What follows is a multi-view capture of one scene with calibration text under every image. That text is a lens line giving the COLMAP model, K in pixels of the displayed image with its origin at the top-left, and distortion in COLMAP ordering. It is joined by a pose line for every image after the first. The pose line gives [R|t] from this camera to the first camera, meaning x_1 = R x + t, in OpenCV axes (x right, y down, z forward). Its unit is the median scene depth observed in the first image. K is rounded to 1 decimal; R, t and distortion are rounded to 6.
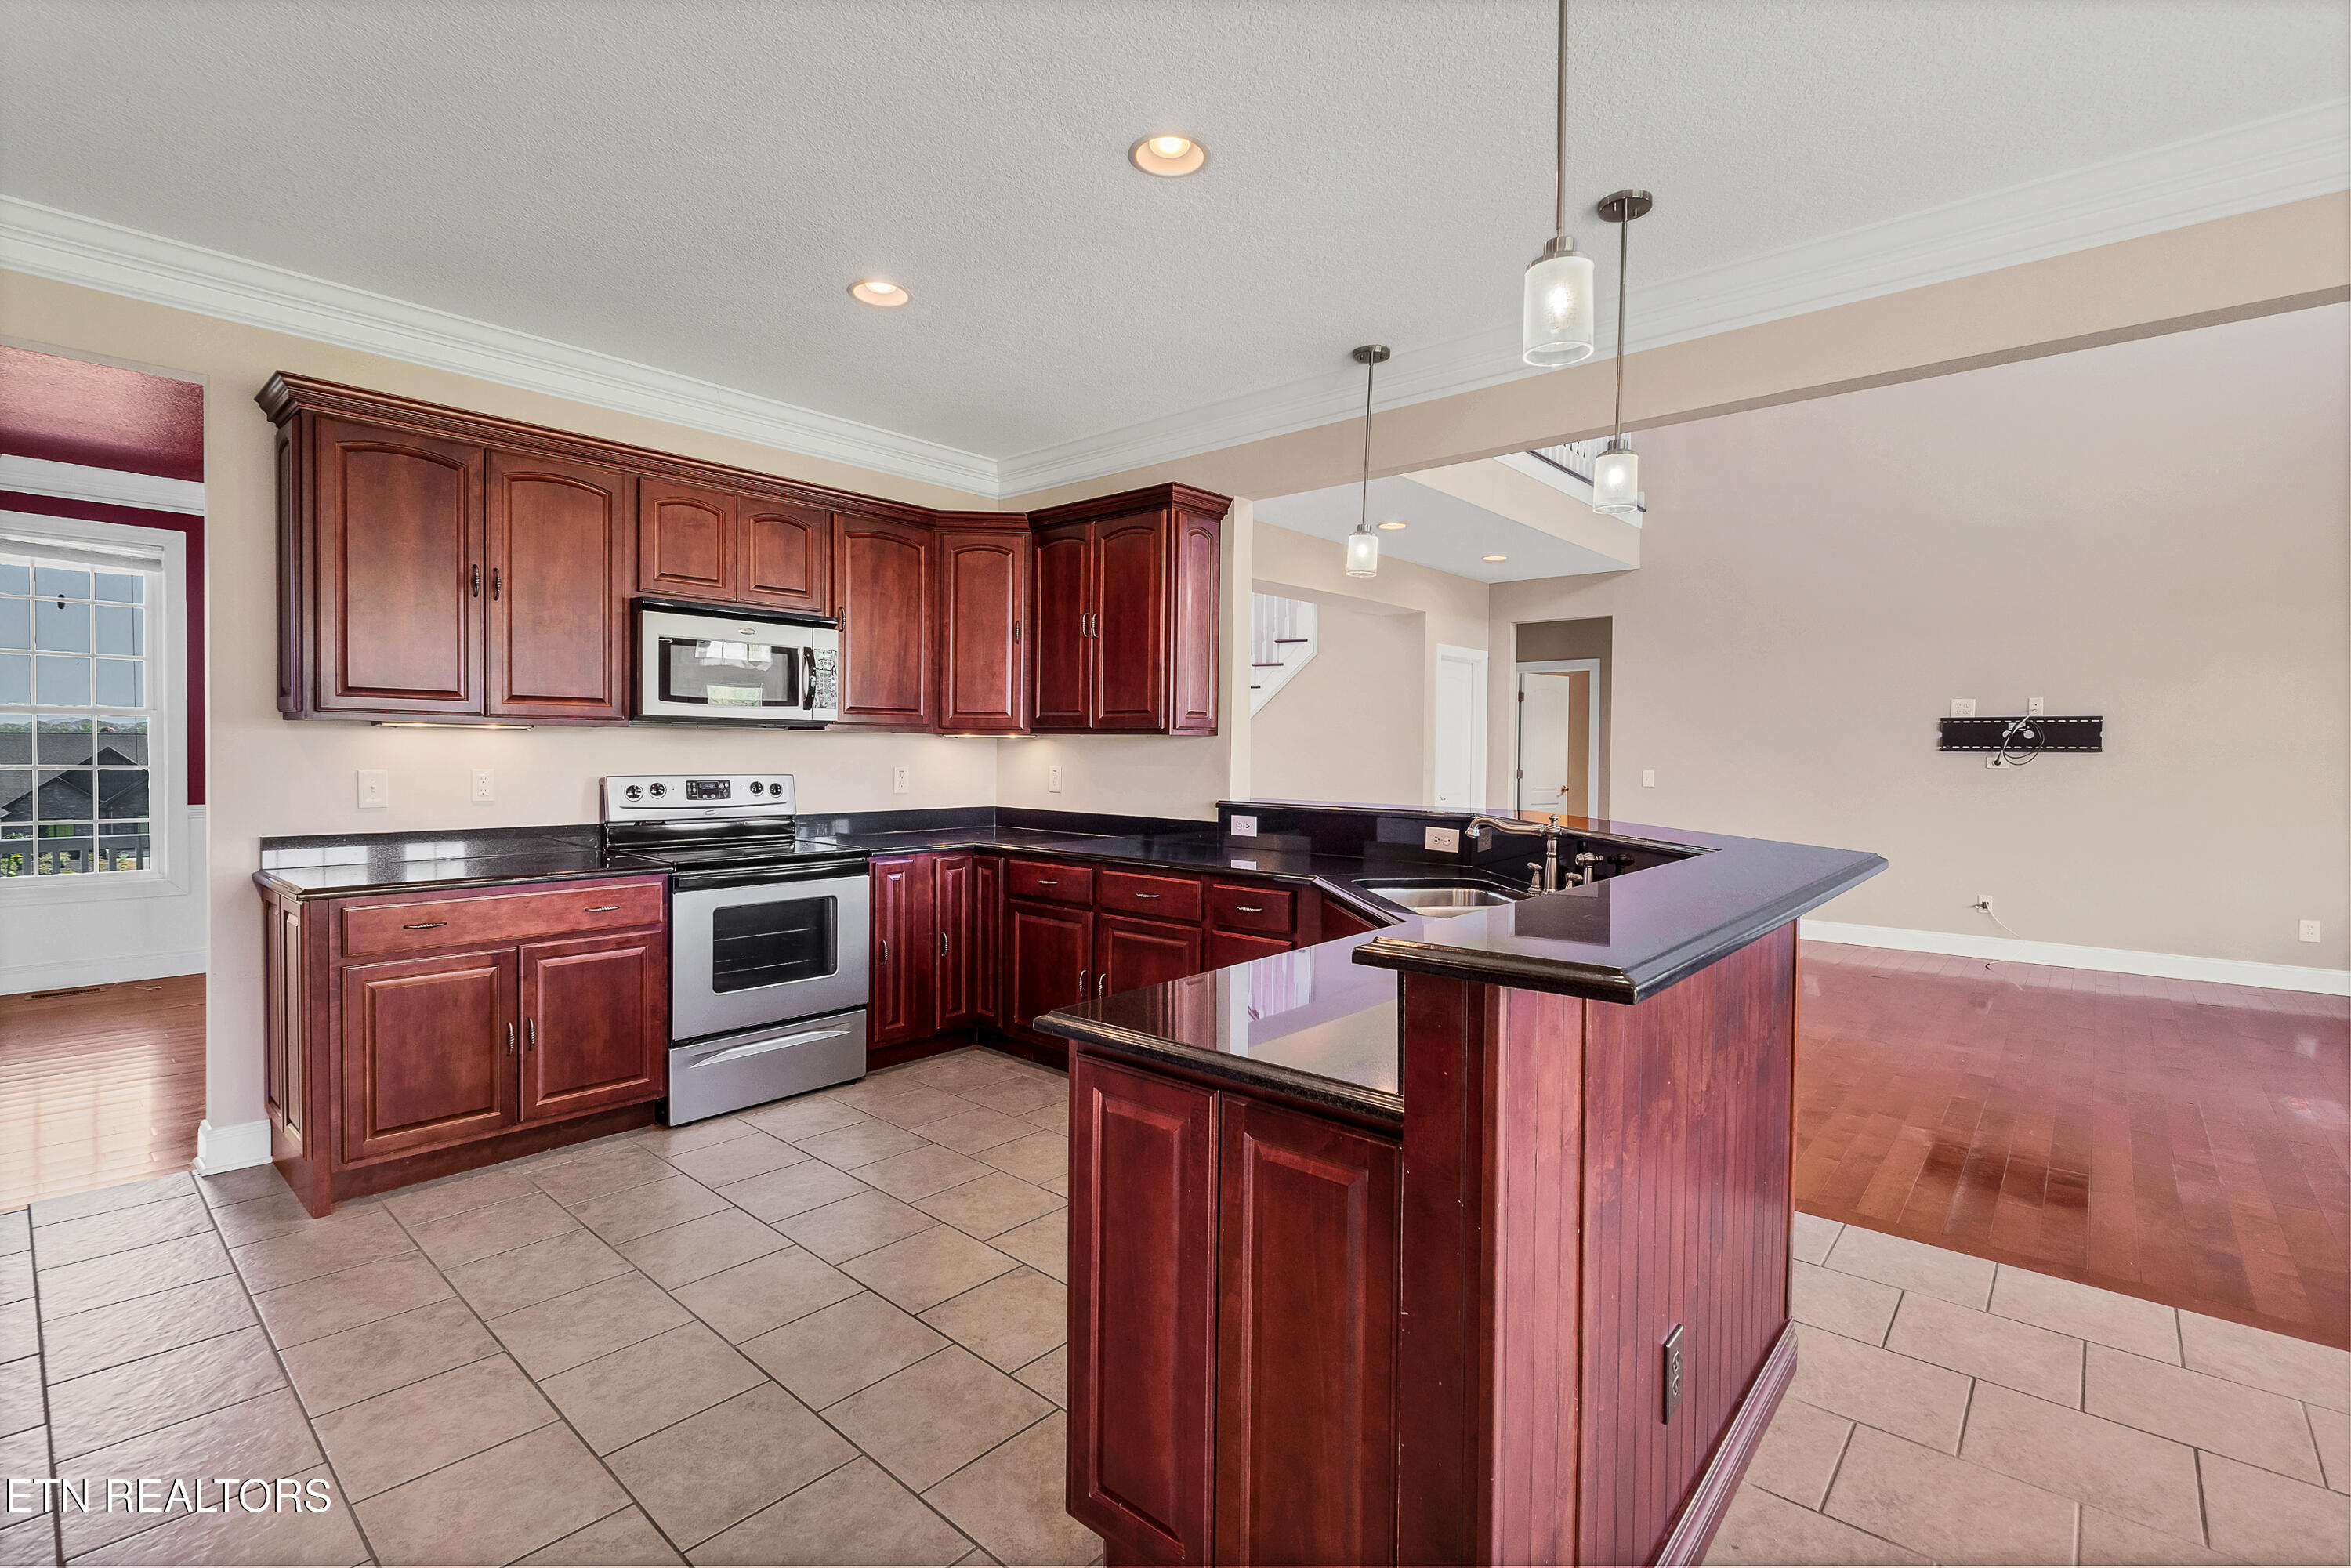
lens RADIAL K [[1048.7, 0, 1159.0], [0, 1048.7, 773.4], [0, 0, 1]] dist [-0.006037, 0.001619]
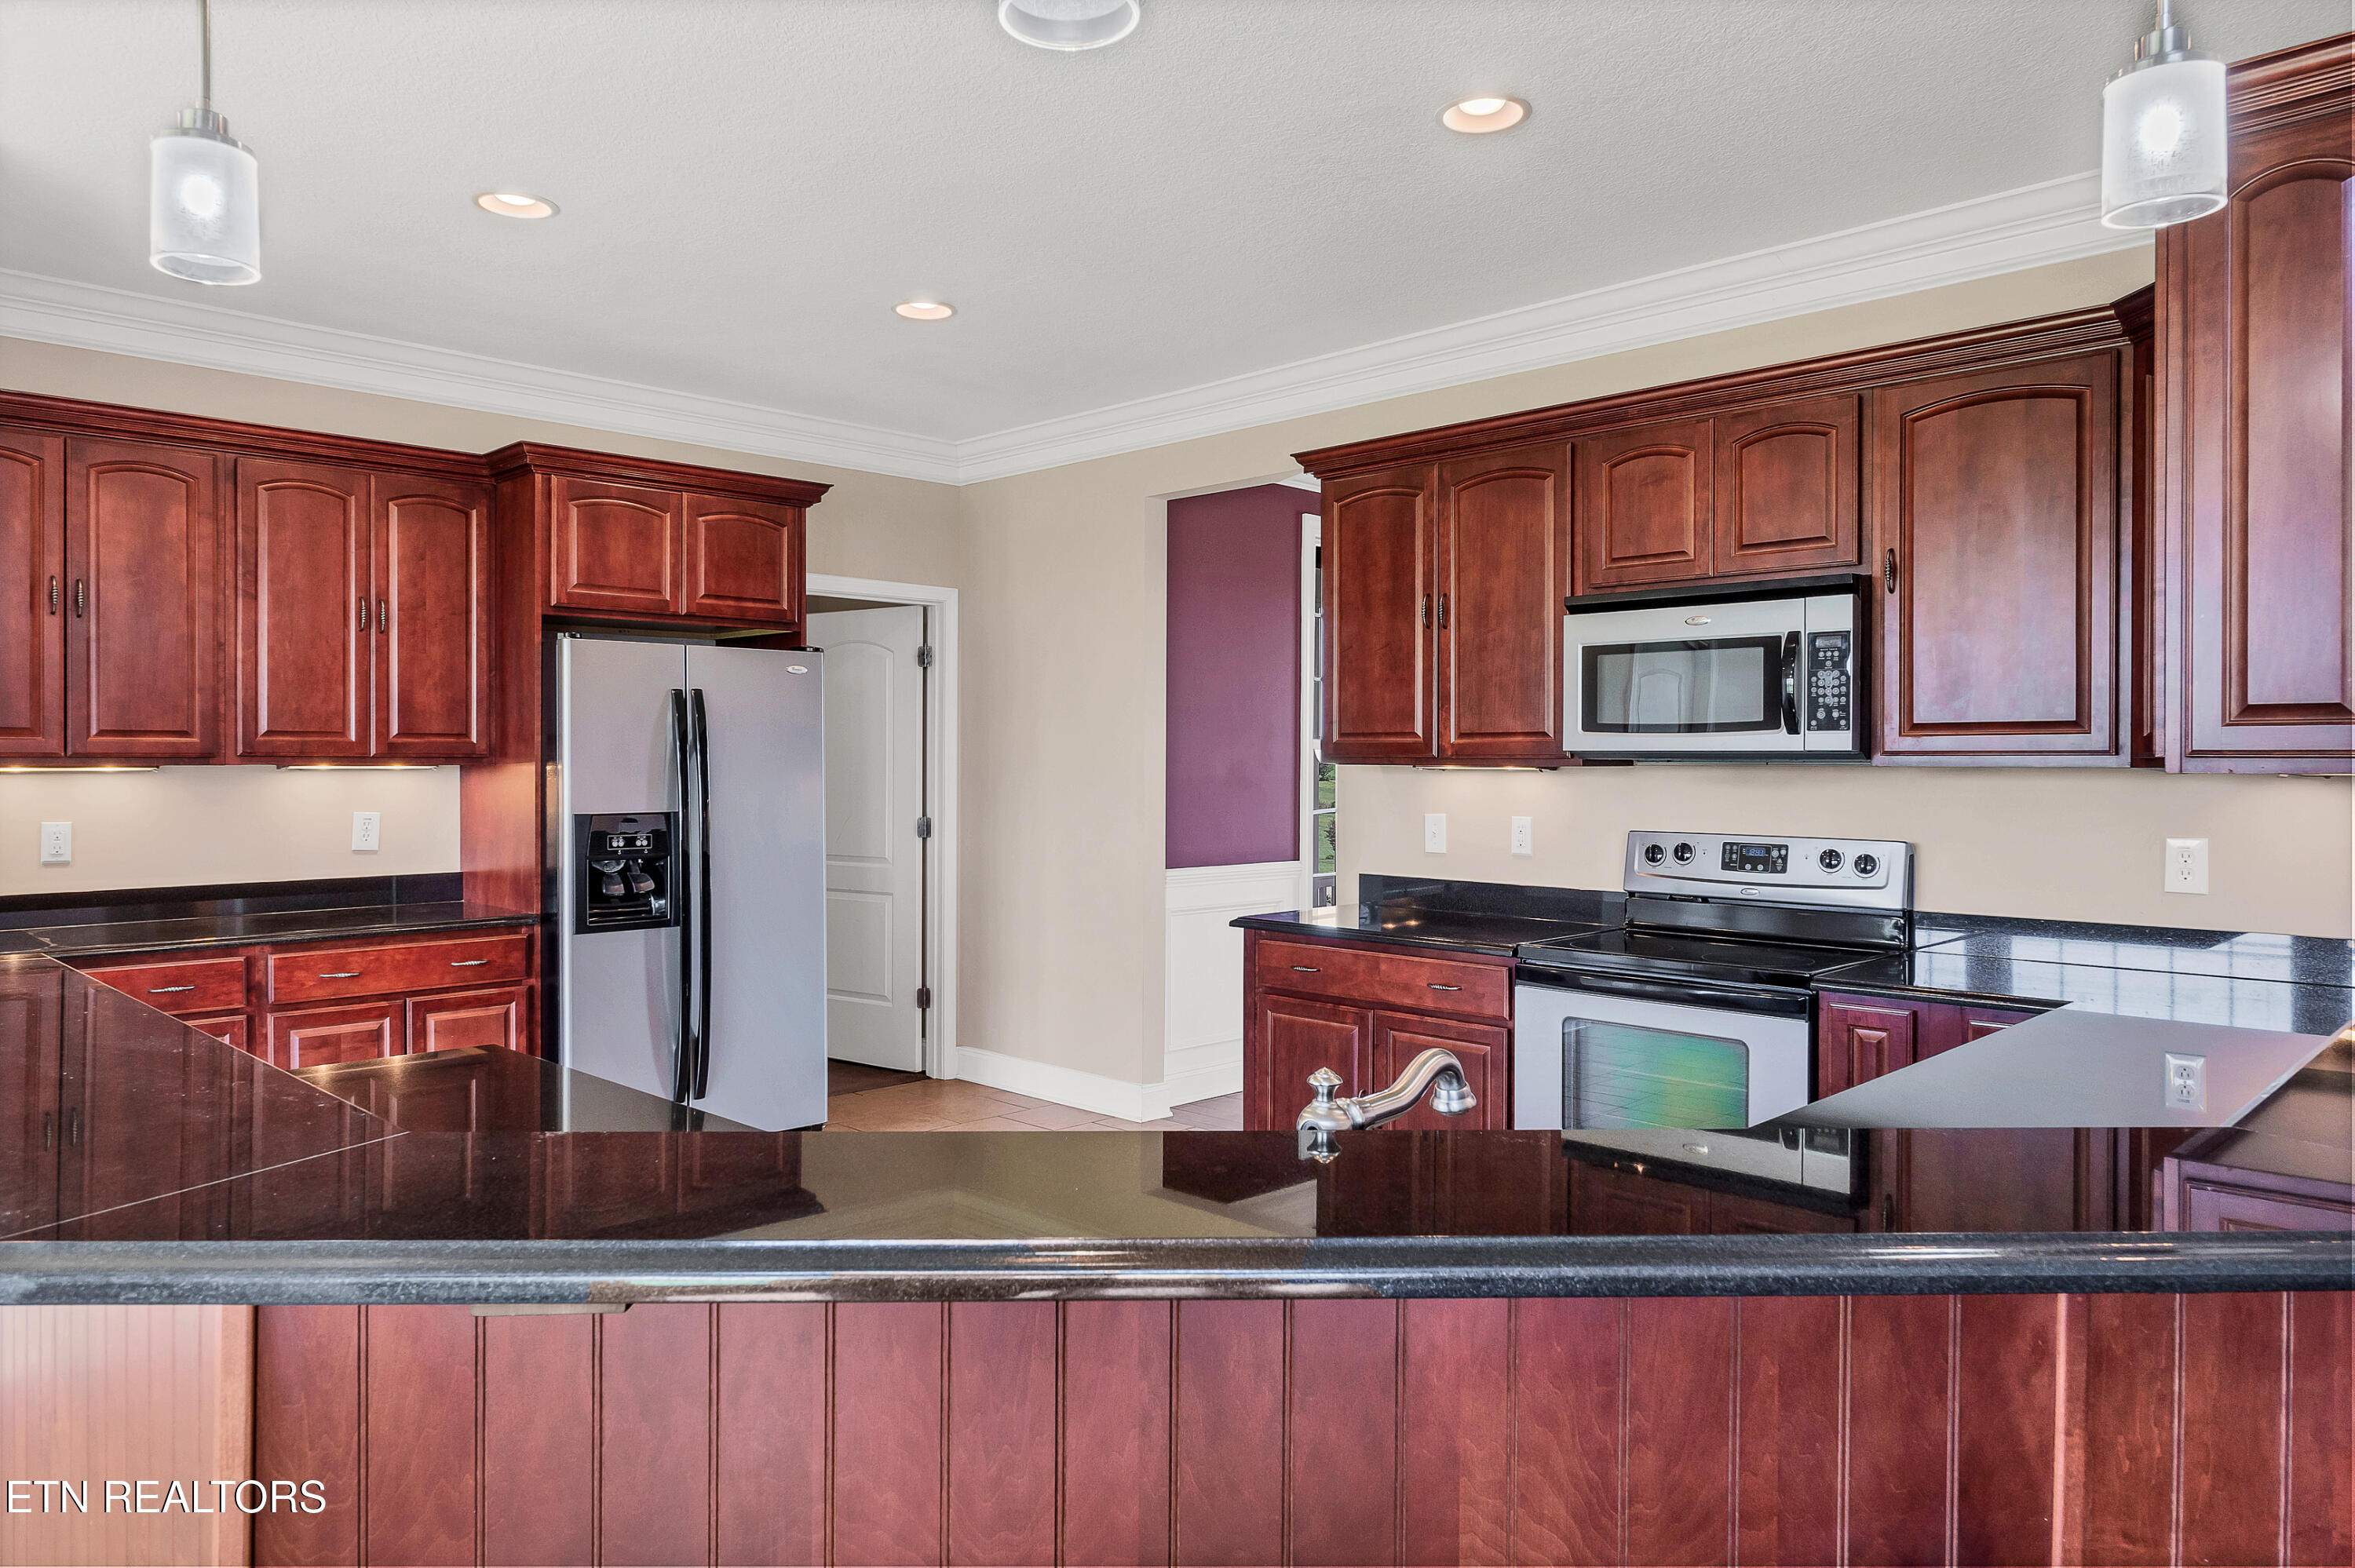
lens RADIAL K [[1576.2, 0, 1121.9], [0, 1576.2, 767.2], [0, 0, 1]] dist [-0.004962, 0.004491]
pose [[-0.066182, -0.006796, -0.997784, 0.612291], [-0.026117, 0.999646, -0.005076, -0.026931], [0.997466, 0.025723, -0.066336, 0.682147]]
